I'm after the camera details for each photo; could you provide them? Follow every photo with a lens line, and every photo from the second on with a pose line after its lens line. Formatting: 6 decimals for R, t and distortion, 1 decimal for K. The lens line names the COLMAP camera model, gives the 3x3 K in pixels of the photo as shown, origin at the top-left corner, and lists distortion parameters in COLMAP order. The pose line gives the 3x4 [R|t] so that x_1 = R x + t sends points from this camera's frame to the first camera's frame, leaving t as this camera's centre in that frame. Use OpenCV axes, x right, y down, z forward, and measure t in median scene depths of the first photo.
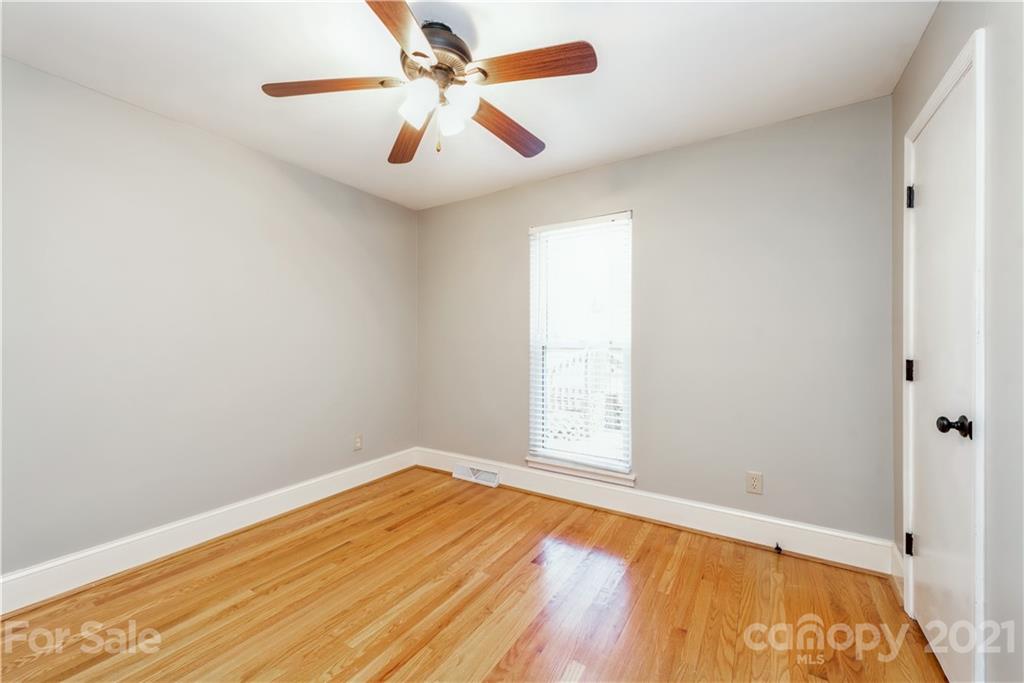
lens RADIAL K [[400.0, 0, 507.8], [0, 400.0, 337.6], [0, 0, 1]] dist [0.011166, -0.003102]
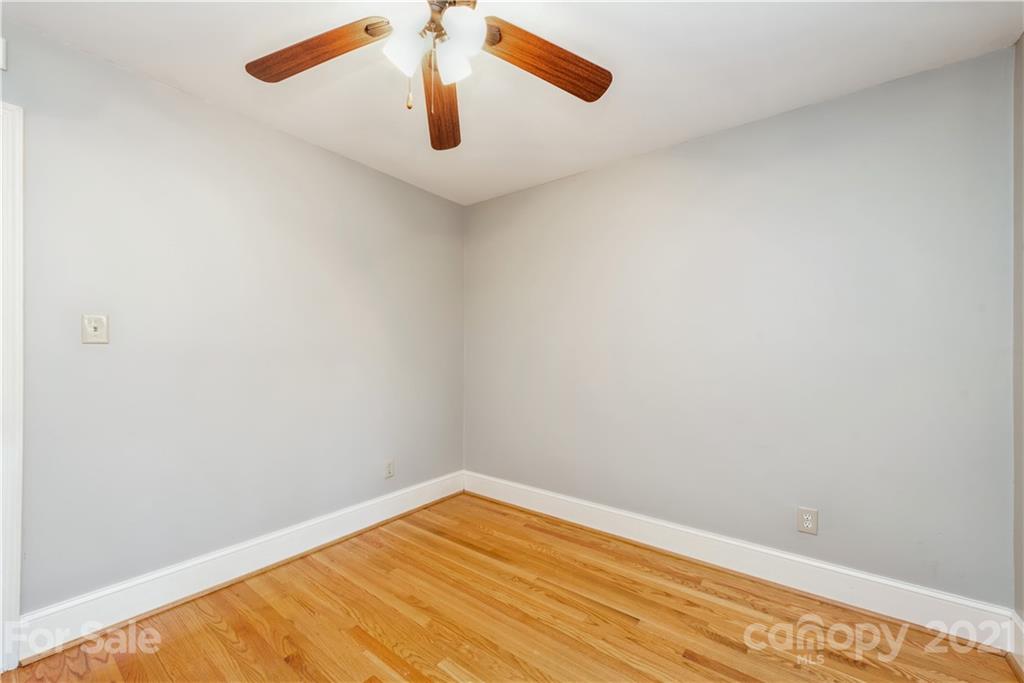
lens RADIAL K [[400.0, 0, 512.1], [0, 400.0, 344.5], [0, 0, 1]] dist [0.011166, -0.003102]
pose [[-0.086442, -0.017066, -0.996111, 0.445670], [0.001480, 0.999850, -0.017259, 0.004355], [0.996256, -0.002967, -0.086404, 0.958914]]
